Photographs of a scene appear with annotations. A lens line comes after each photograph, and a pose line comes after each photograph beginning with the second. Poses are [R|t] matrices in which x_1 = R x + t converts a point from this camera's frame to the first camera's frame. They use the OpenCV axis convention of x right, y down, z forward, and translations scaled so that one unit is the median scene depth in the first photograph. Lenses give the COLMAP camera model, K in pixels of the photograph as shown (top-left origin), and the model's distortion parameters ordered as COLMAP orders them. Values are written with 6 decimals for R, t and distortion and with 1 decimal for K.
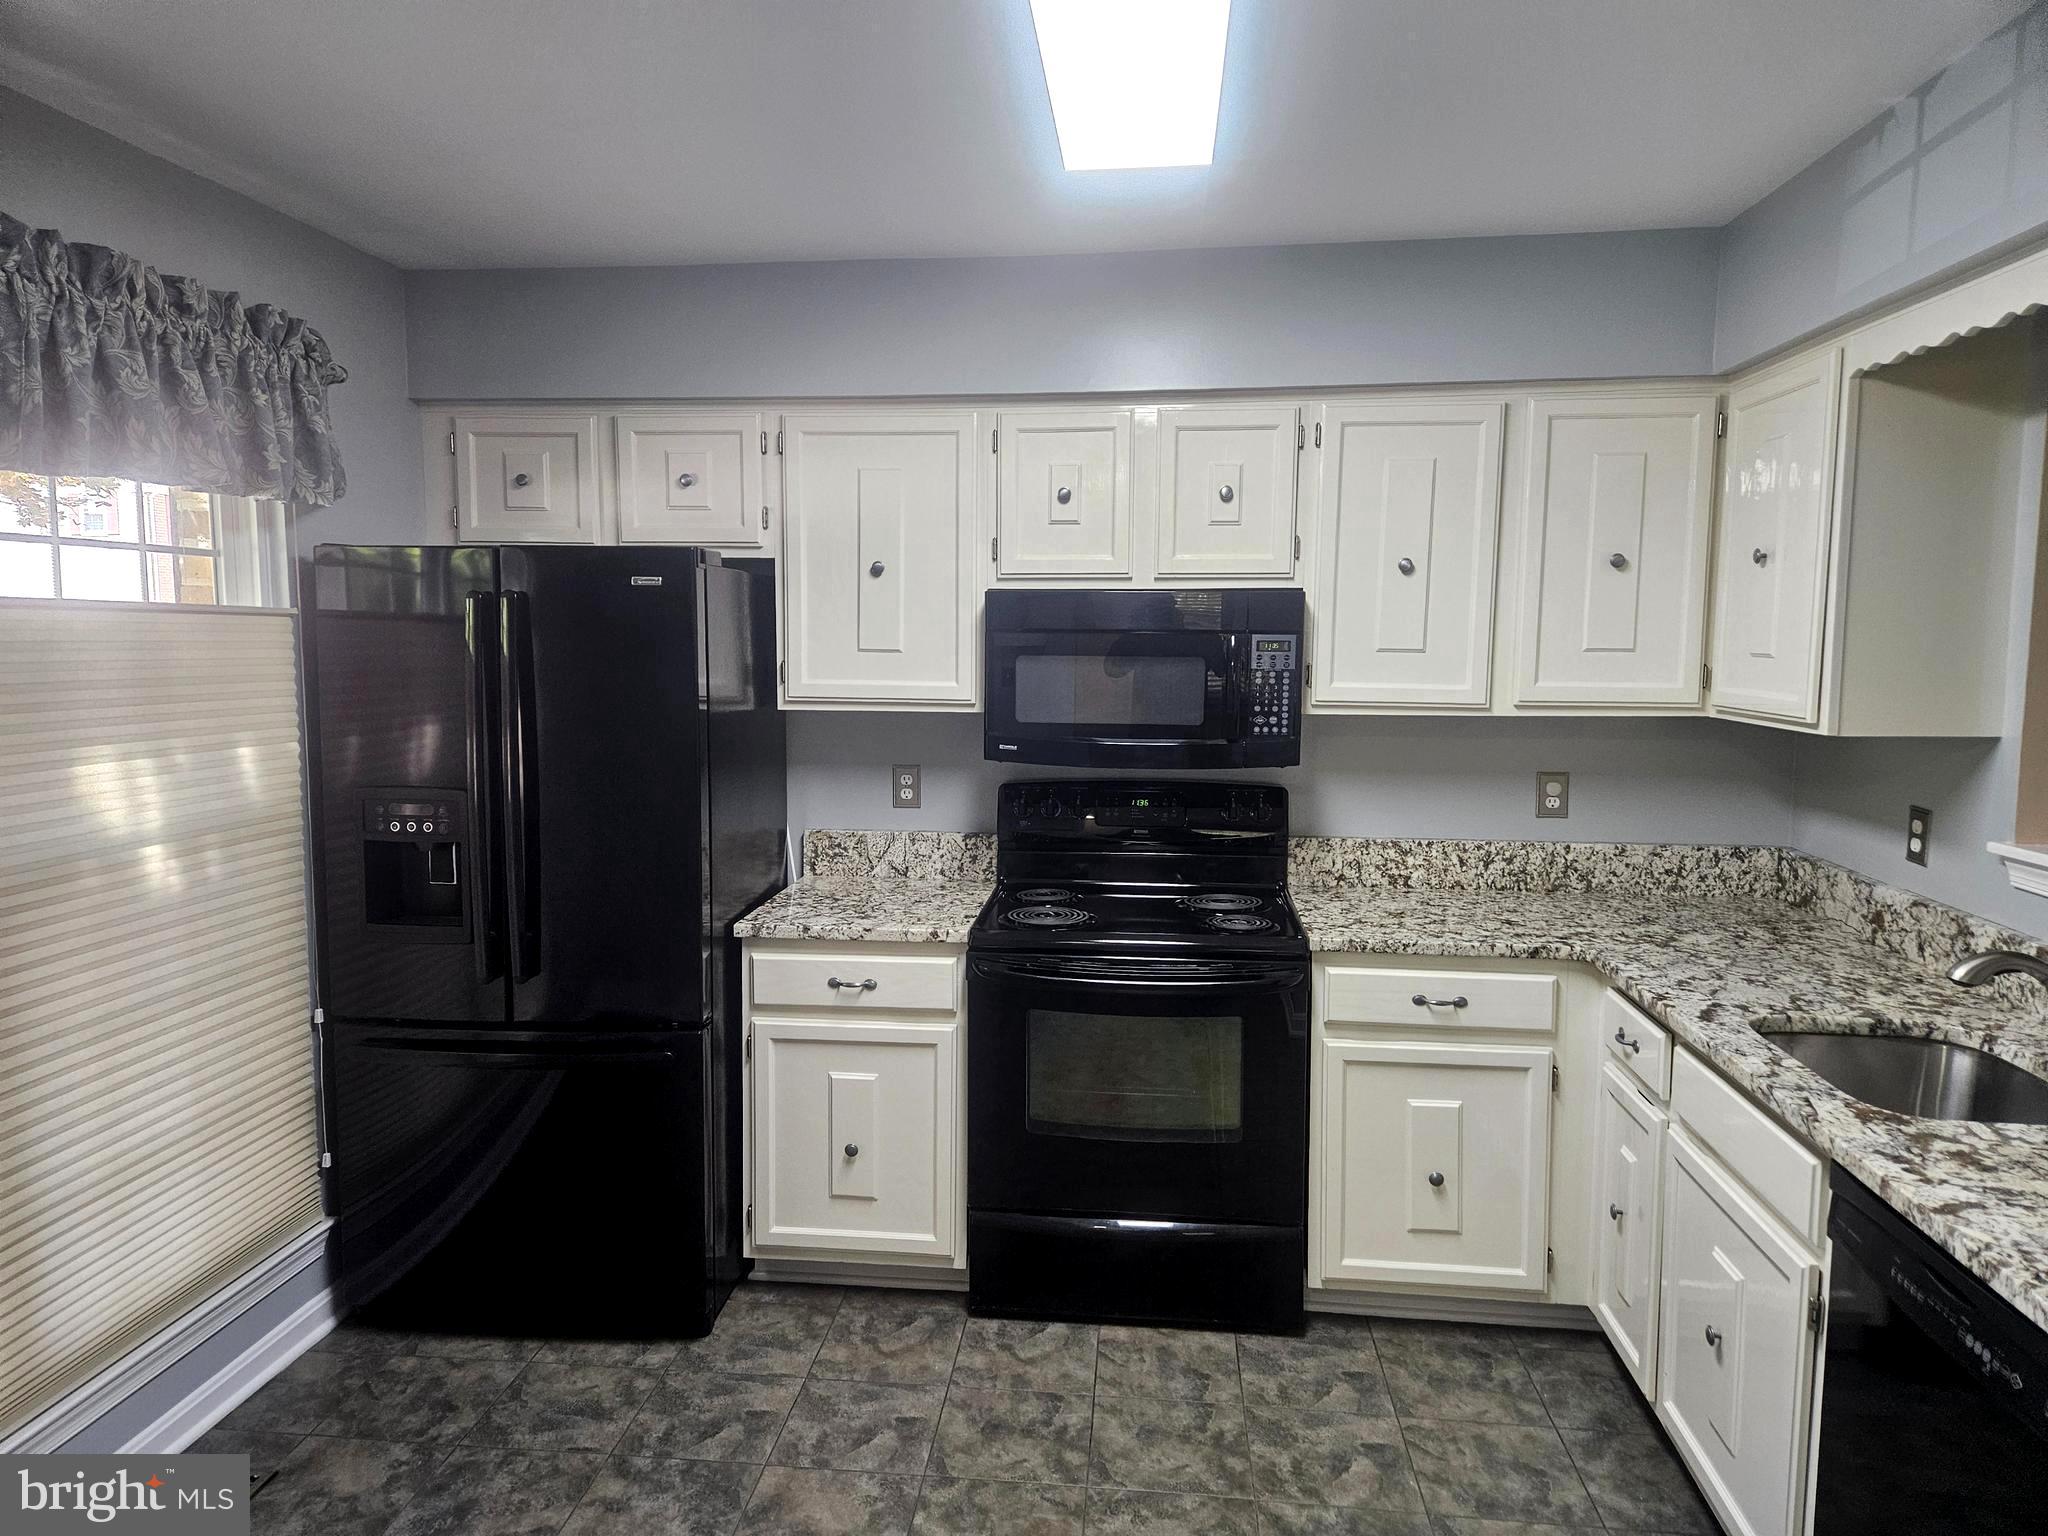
lens RADIAL K [[1368.2, 0, 1010.3], [0, 1368.2, 761.4], [0, 0, 1]] dist [0.073079, -0.055553]
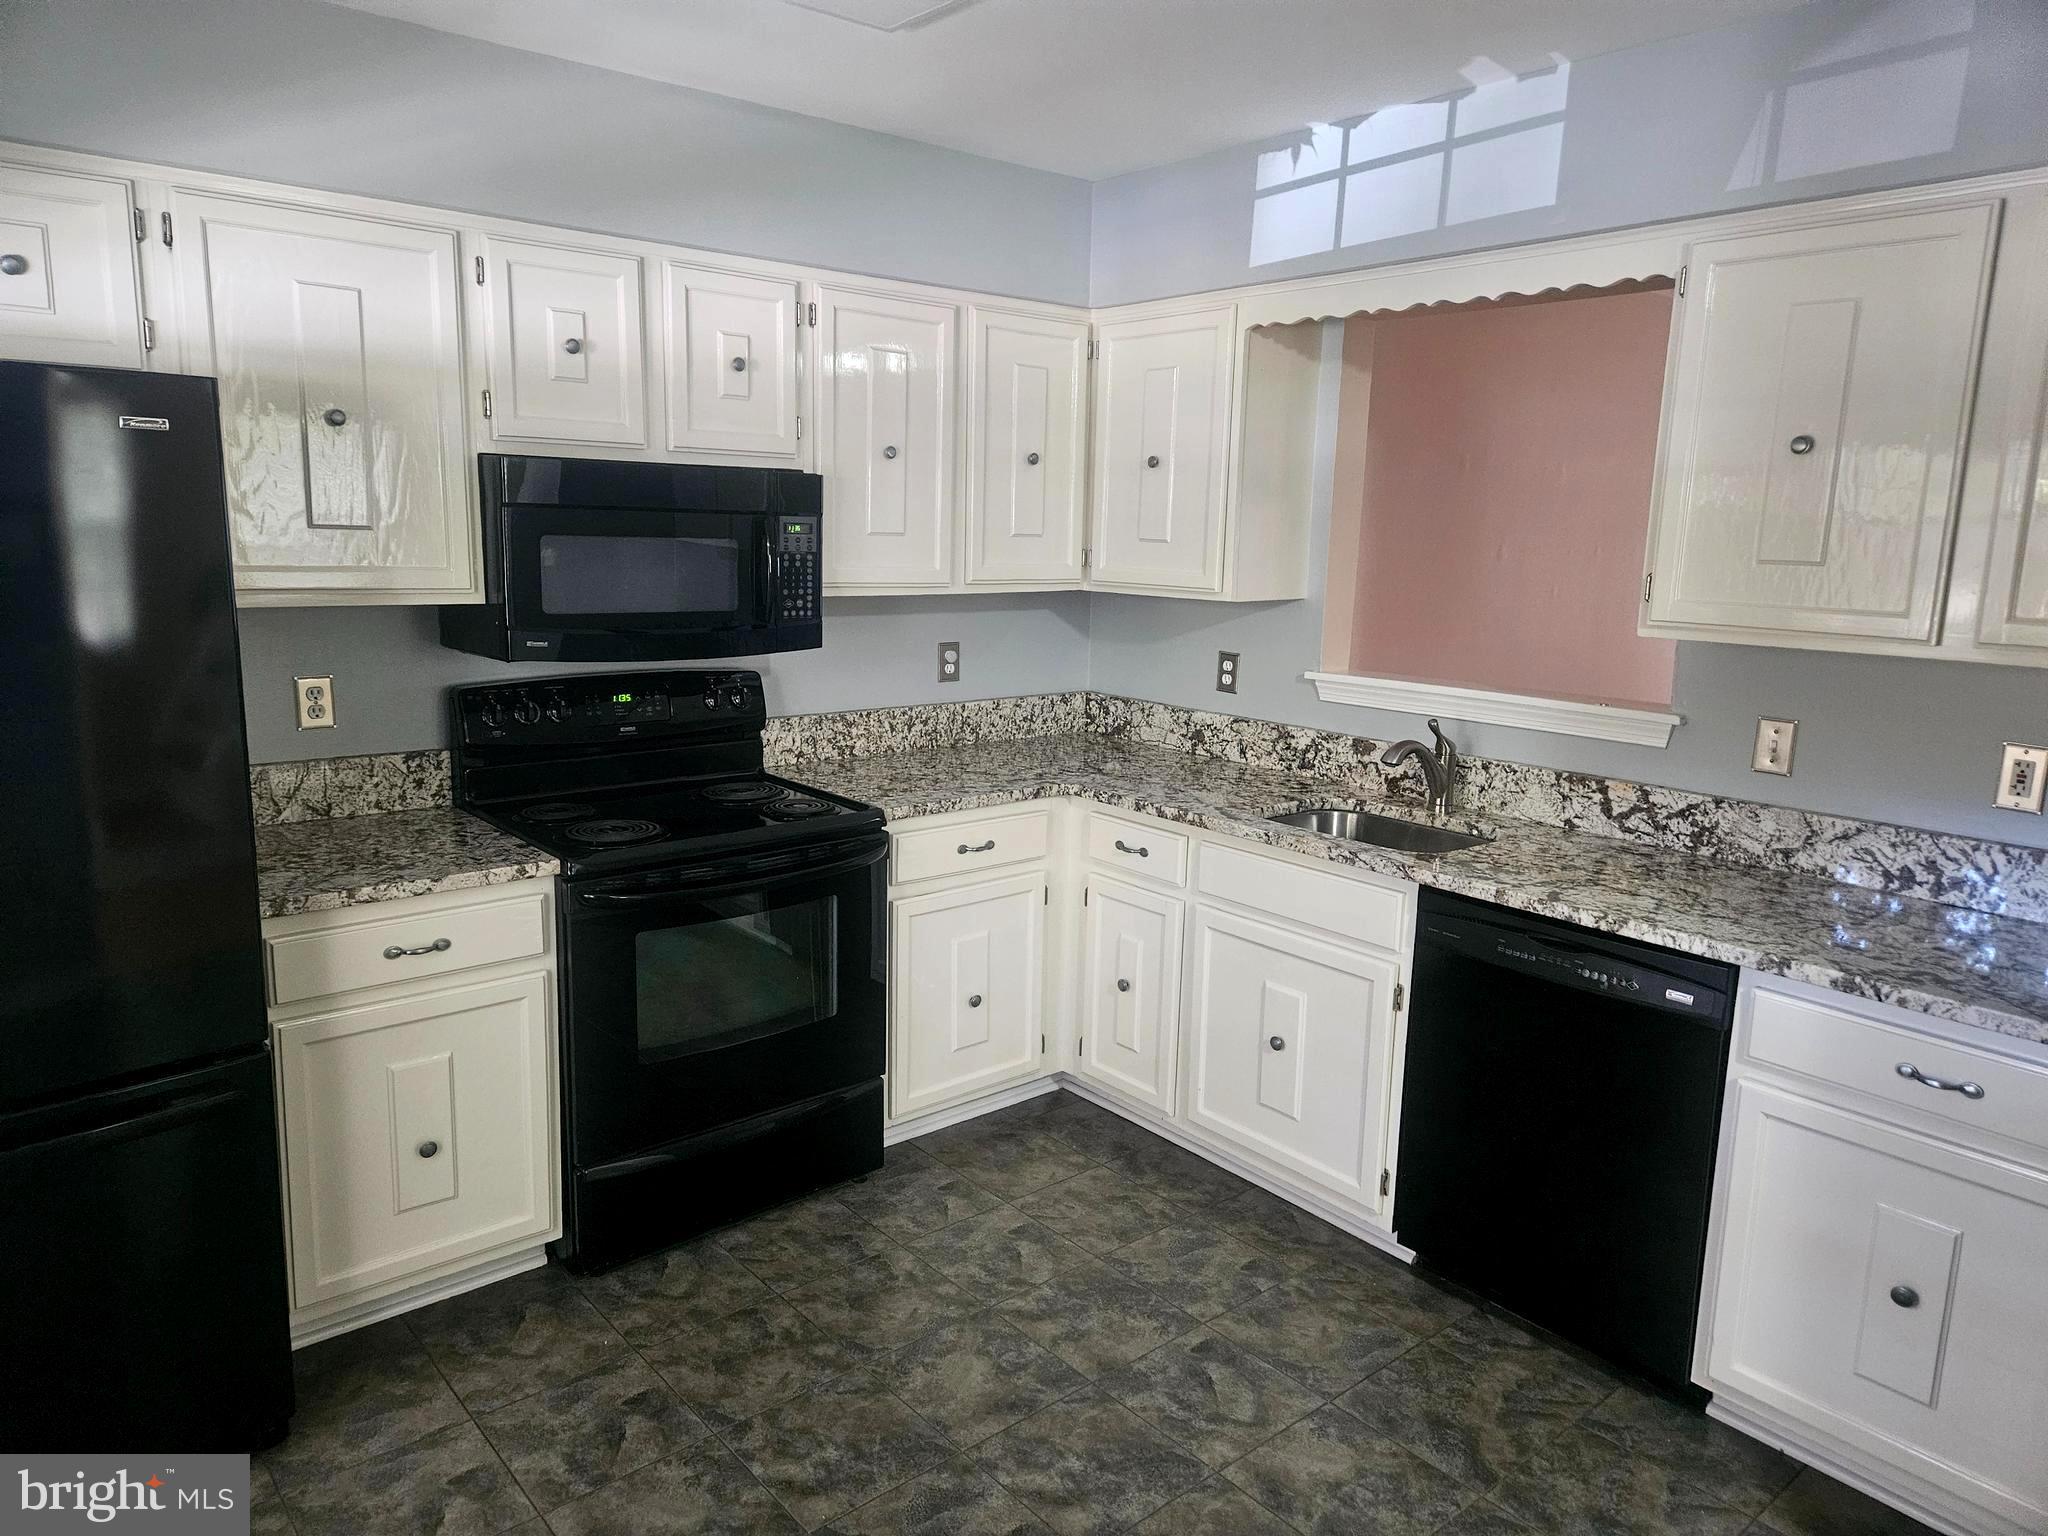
lens RADIAL K [[1368.2, 0, 1012.2], [0, 1368.2, 758.3], [0, 0, 1]] dist [0.073079, -0.055553]
pose [[0.690020, -0.113142, 0.714892, -0.437122], [0.050949, 0.992849, 0.107956, -0.018094], [-0.721994, -0.038068, 0.690851, 0.191929]]
